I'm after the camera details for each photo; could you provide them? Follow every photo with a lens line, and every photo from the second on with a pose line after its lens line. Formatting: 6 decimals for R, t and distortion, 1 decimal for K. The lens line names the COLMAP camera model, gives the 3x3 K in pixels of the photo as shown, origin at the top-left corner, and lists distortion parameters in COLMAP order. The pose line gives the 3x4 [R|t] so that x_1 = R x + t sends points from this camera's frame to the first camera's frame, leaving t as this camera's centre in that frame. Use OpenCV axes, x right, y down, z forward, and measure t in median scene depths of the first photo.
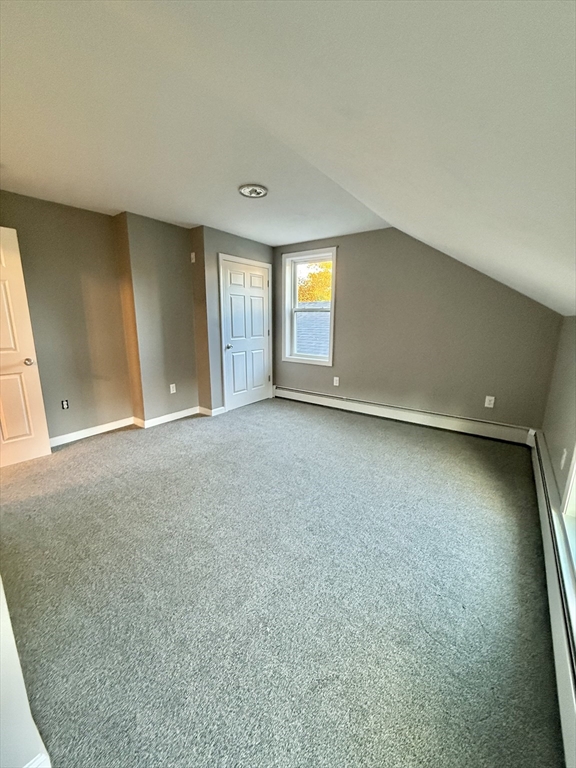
lens RADIAL K [[305.6, 0, 287.3], [0, 305.6, 382.7], [0, 0, 1]] dist [-0.003156, 0.001004]
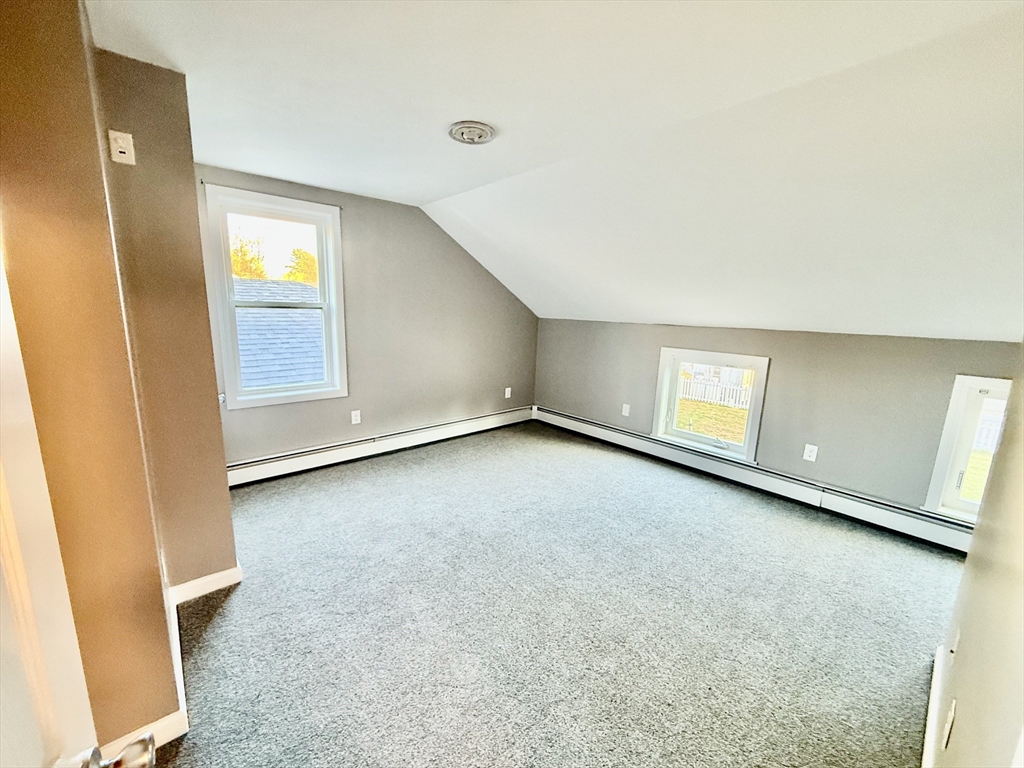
lens RADIAL K [[407.5, 0, 513.0], [0, 407.5, 380.8], [0, 0, 1]] dist [-0.003156, 0.001004]
pose [[0.203823, -0.176024, 0.963053, -0.697044], [0.172693, 0.974743, 0.141612, -0.171319], [-0.963656, 0.137448, 0.229073, 0.568155]]
